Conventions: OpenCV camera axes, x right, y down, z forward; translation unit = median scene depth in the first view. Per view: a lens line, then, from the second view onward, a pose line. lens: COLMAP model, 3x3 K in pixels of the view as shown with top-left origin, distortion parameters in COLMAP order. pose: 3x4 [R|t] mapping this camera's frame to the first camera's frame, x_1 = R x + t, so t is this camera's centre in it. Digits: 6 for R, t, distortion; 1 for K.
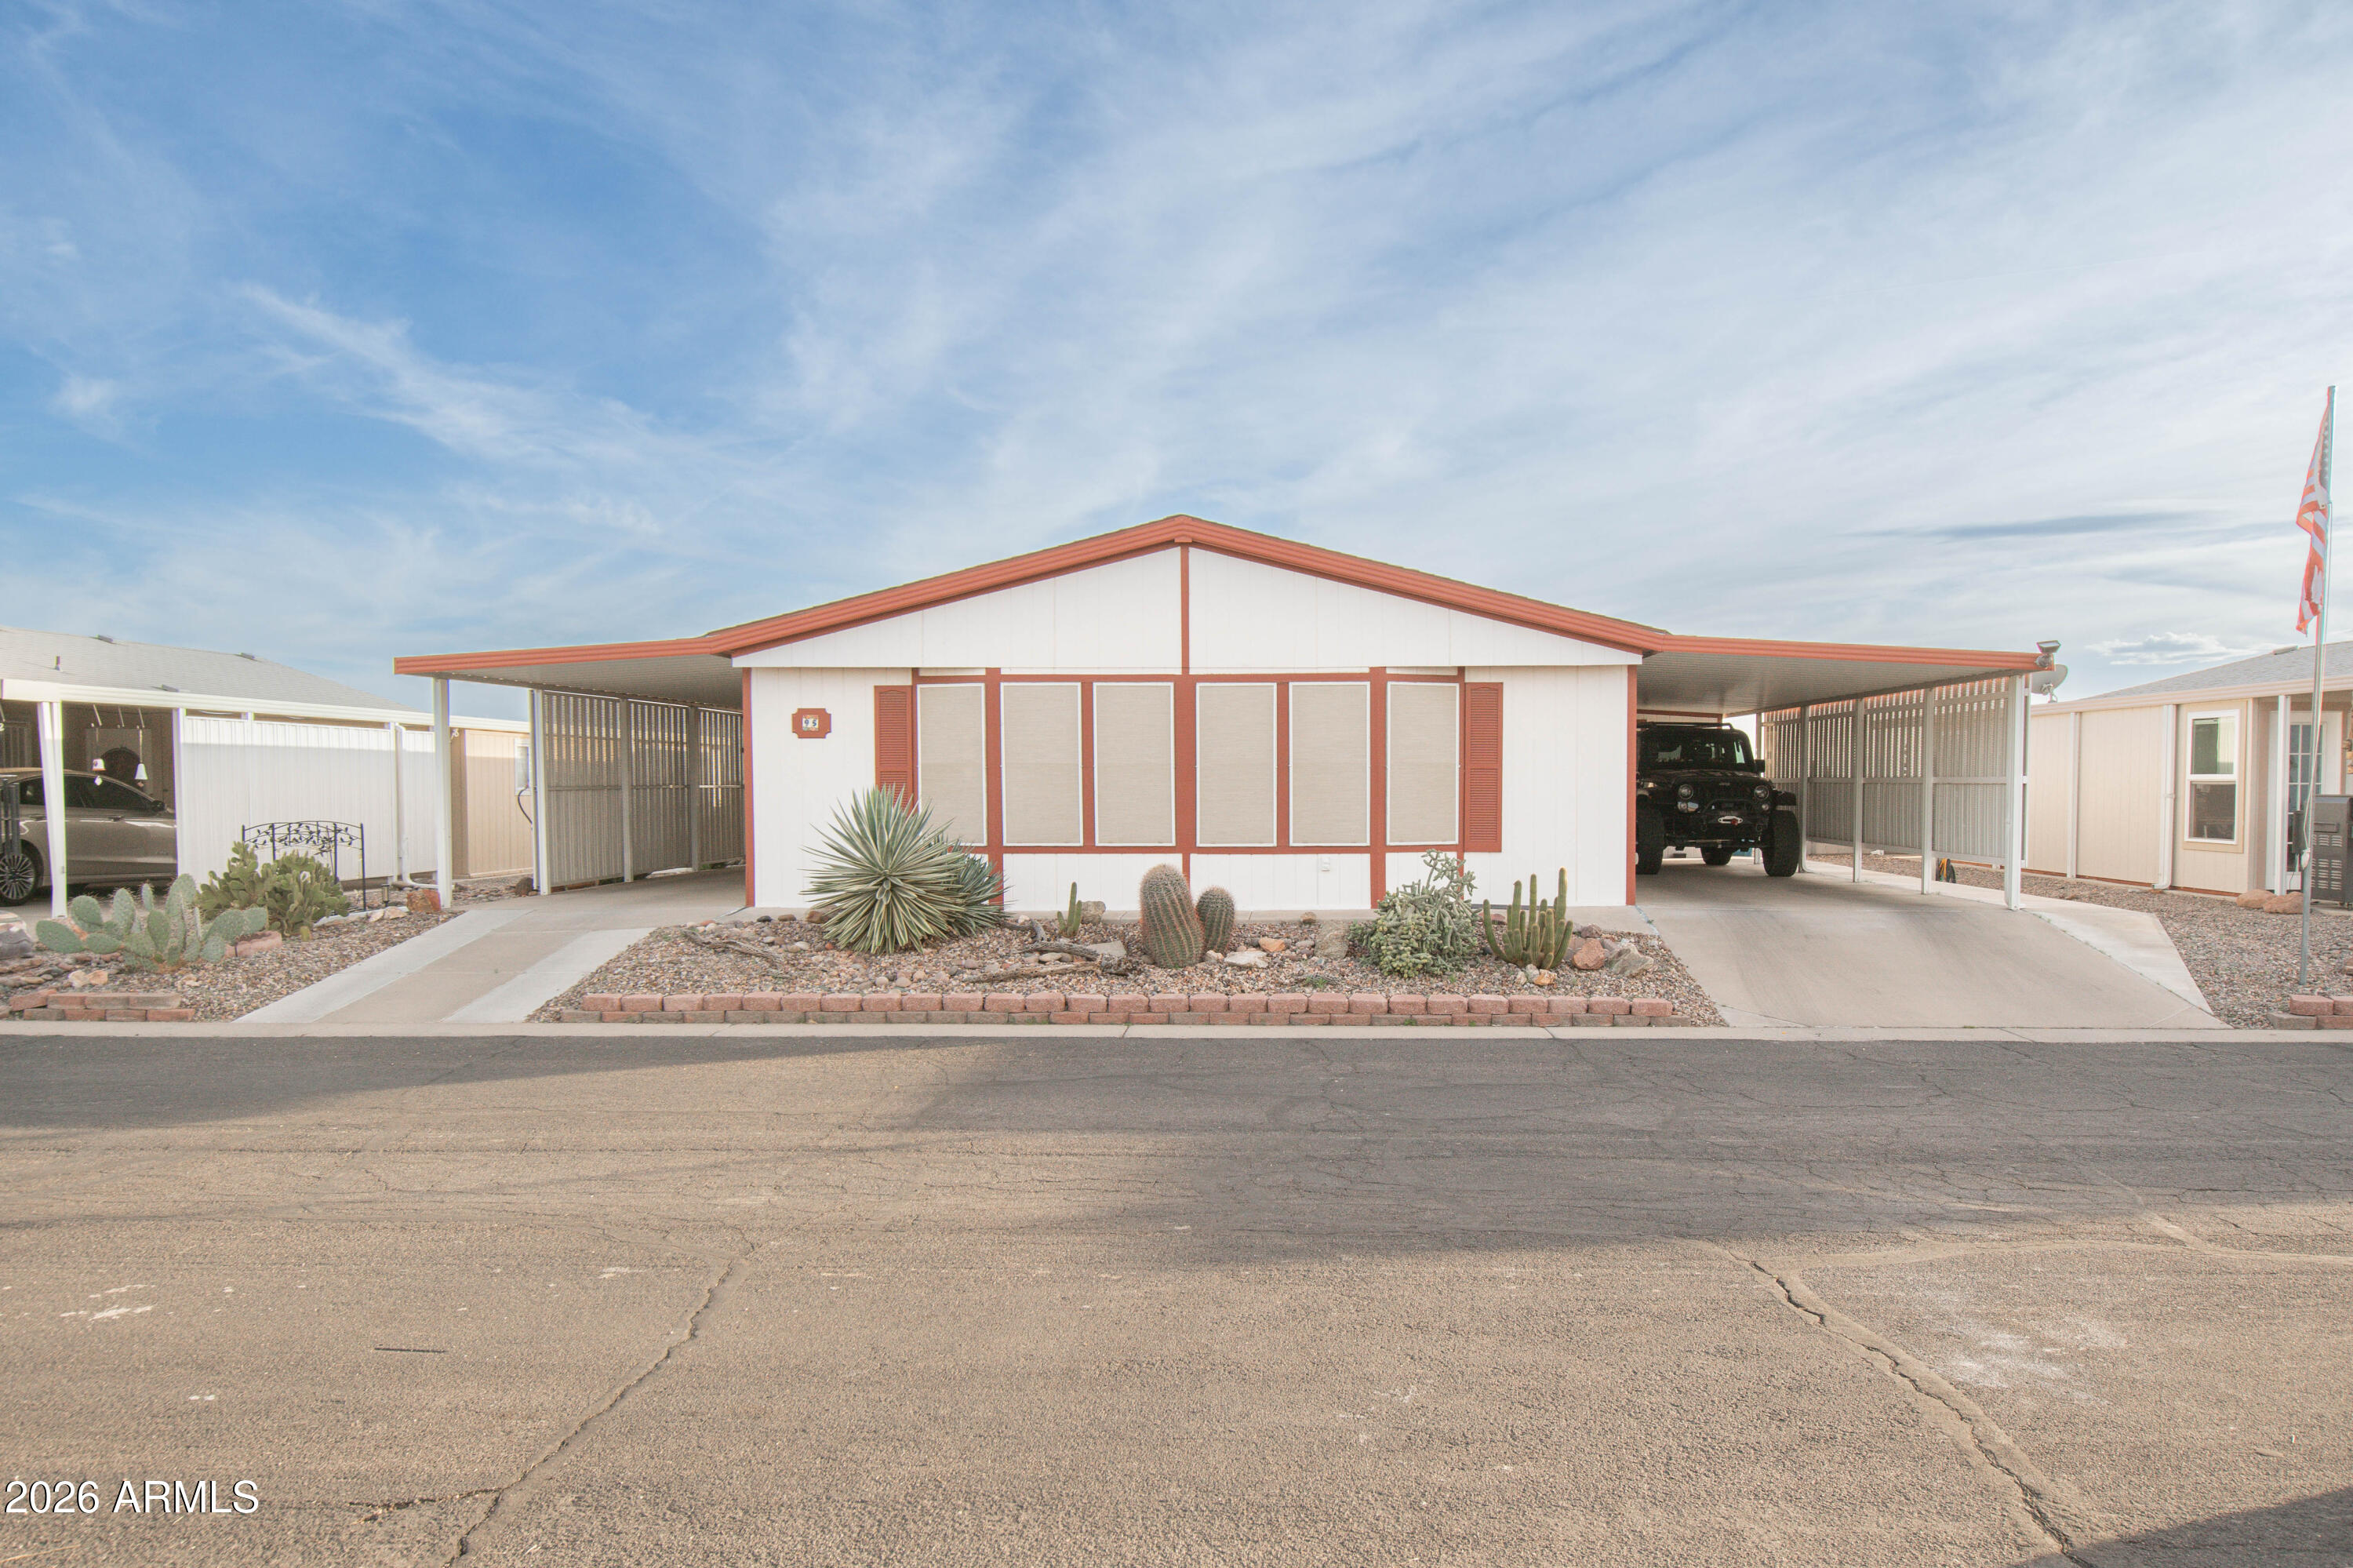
lens RADIAL K [[1551.2, 0, 1350.9], [0, 1551.2, 864.1], [0, 0, 1]] dist [0.028023, -0.016230]
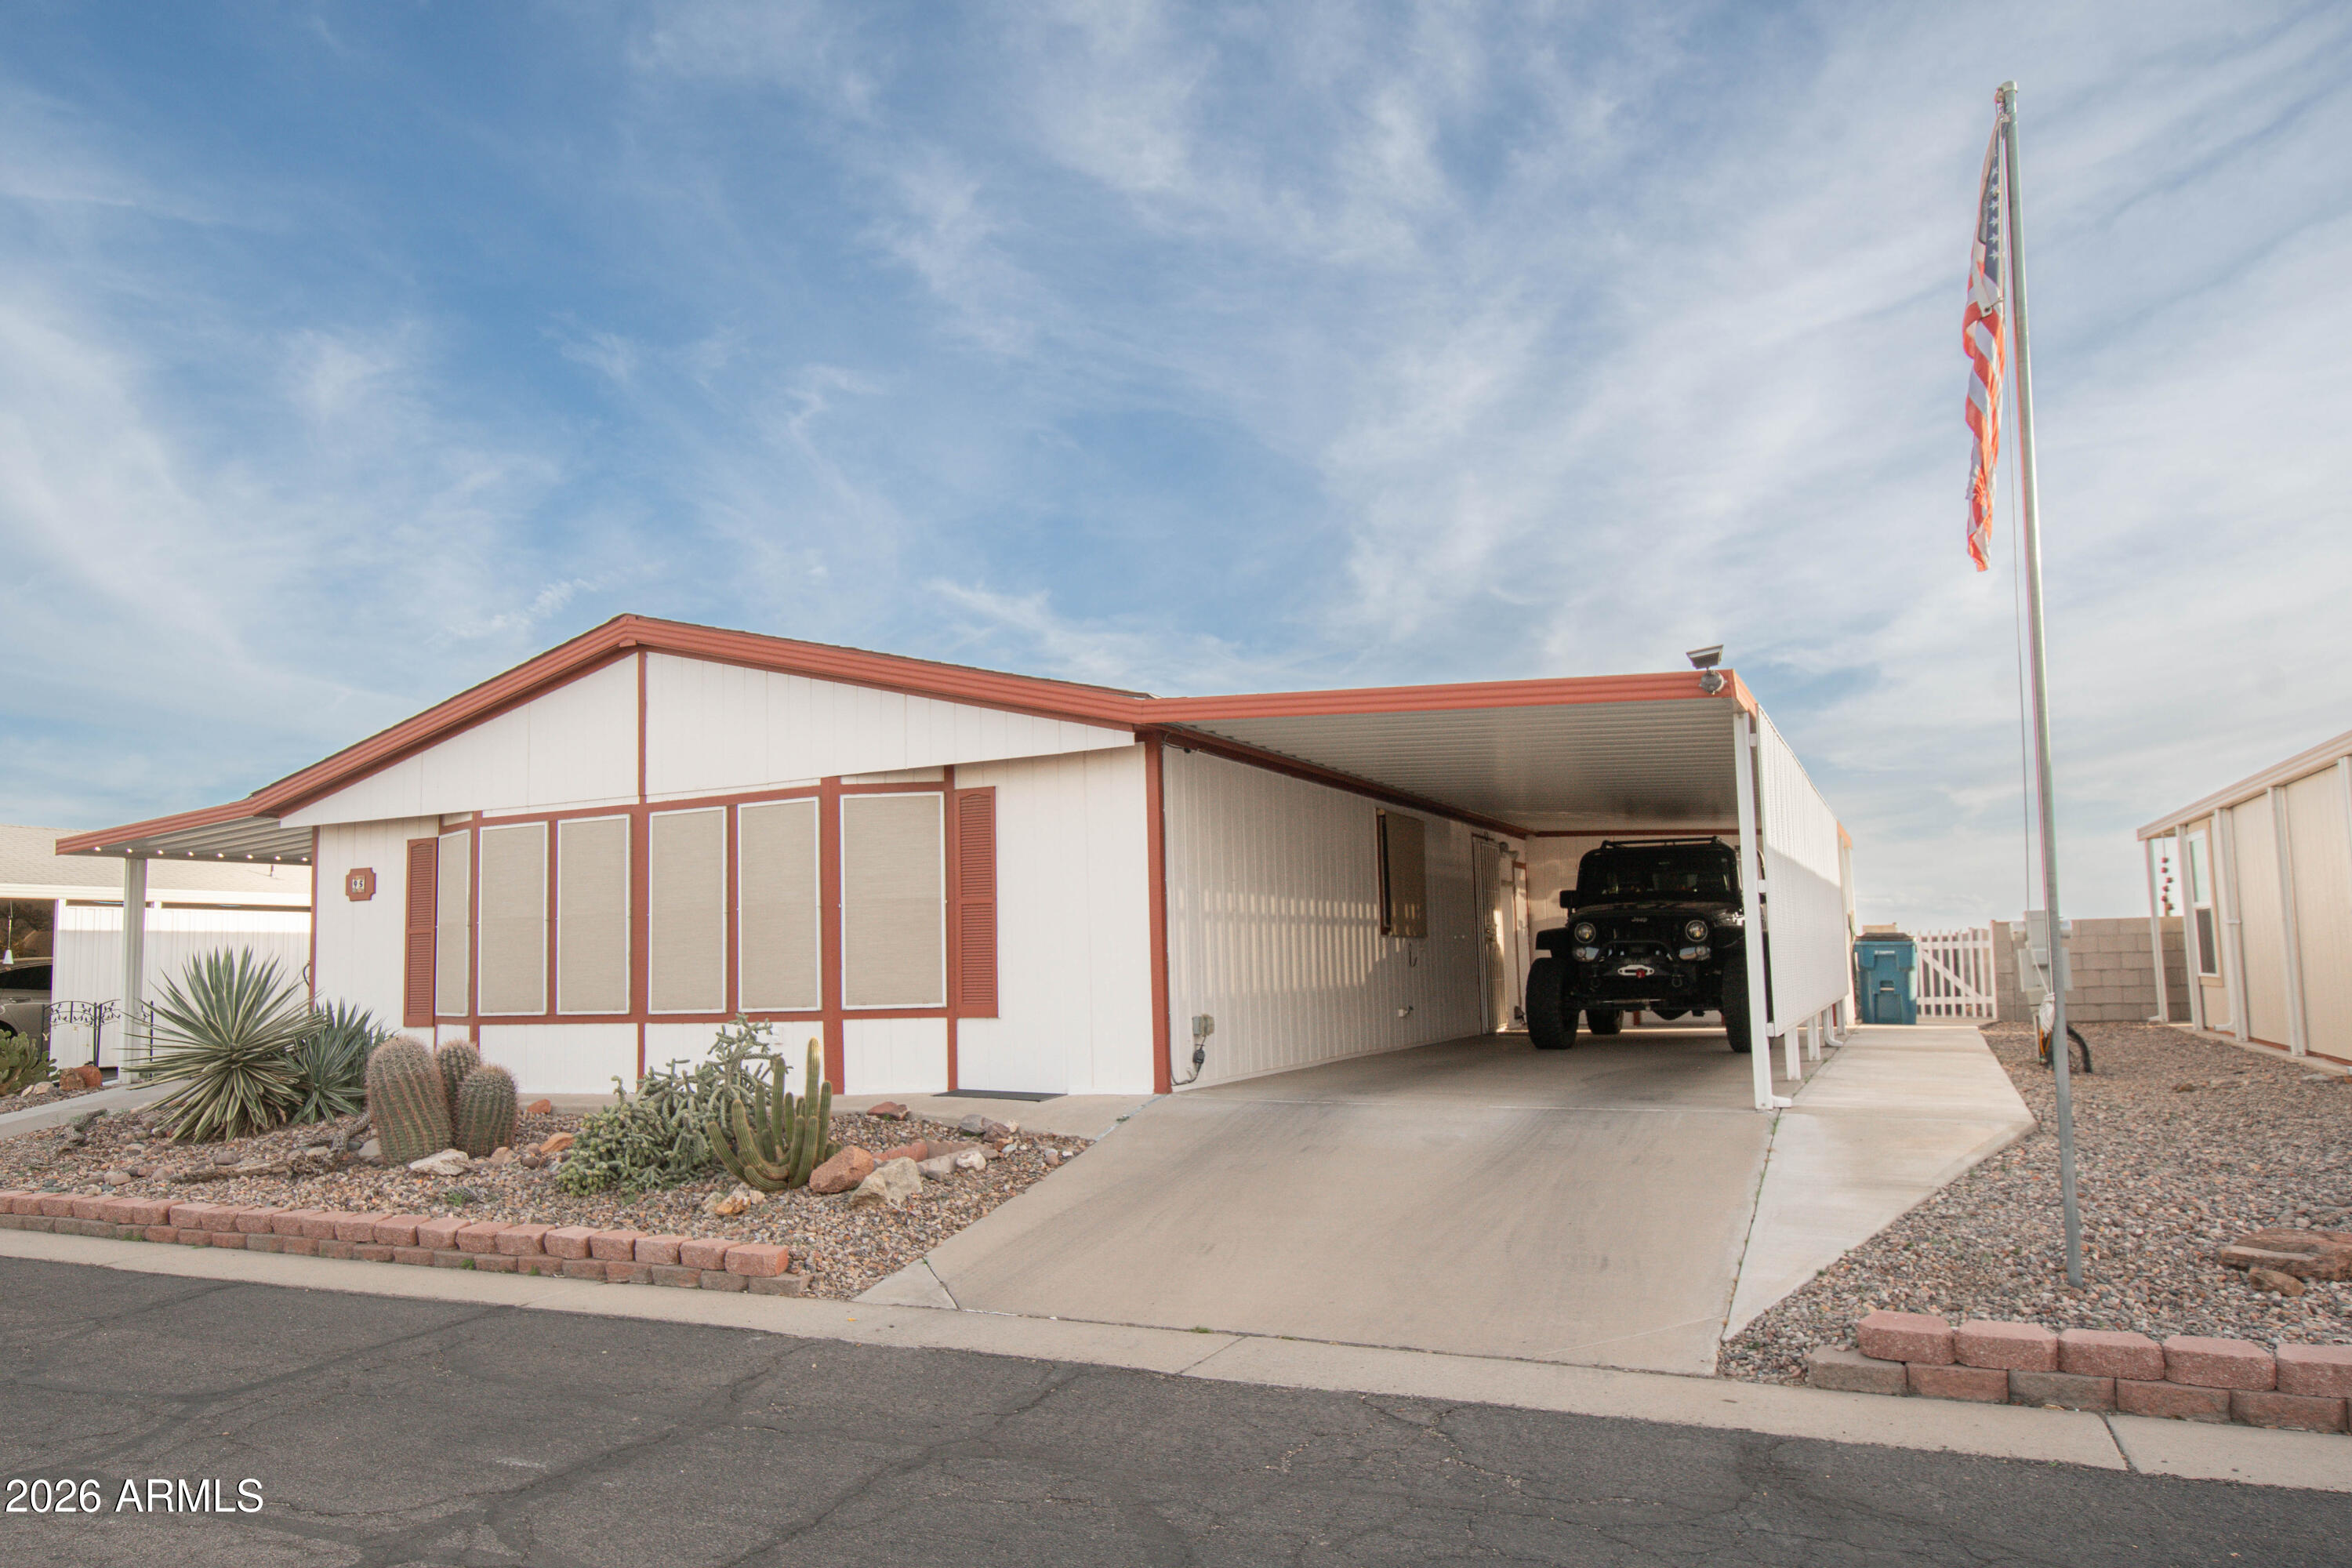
lens RADIAL K [[1538.3, 0, 1206.8], [0, 1538.3, 832.1], [0, 0, 1]] dist [0.030549, -0.028575]
pose [[0.903533, -0.059907, -0.424311, 0.498753], [0.002654, 0.990943, -0.134256, 0.003449], [0.428511, 0.120179, 0.895508, 0.389427]]
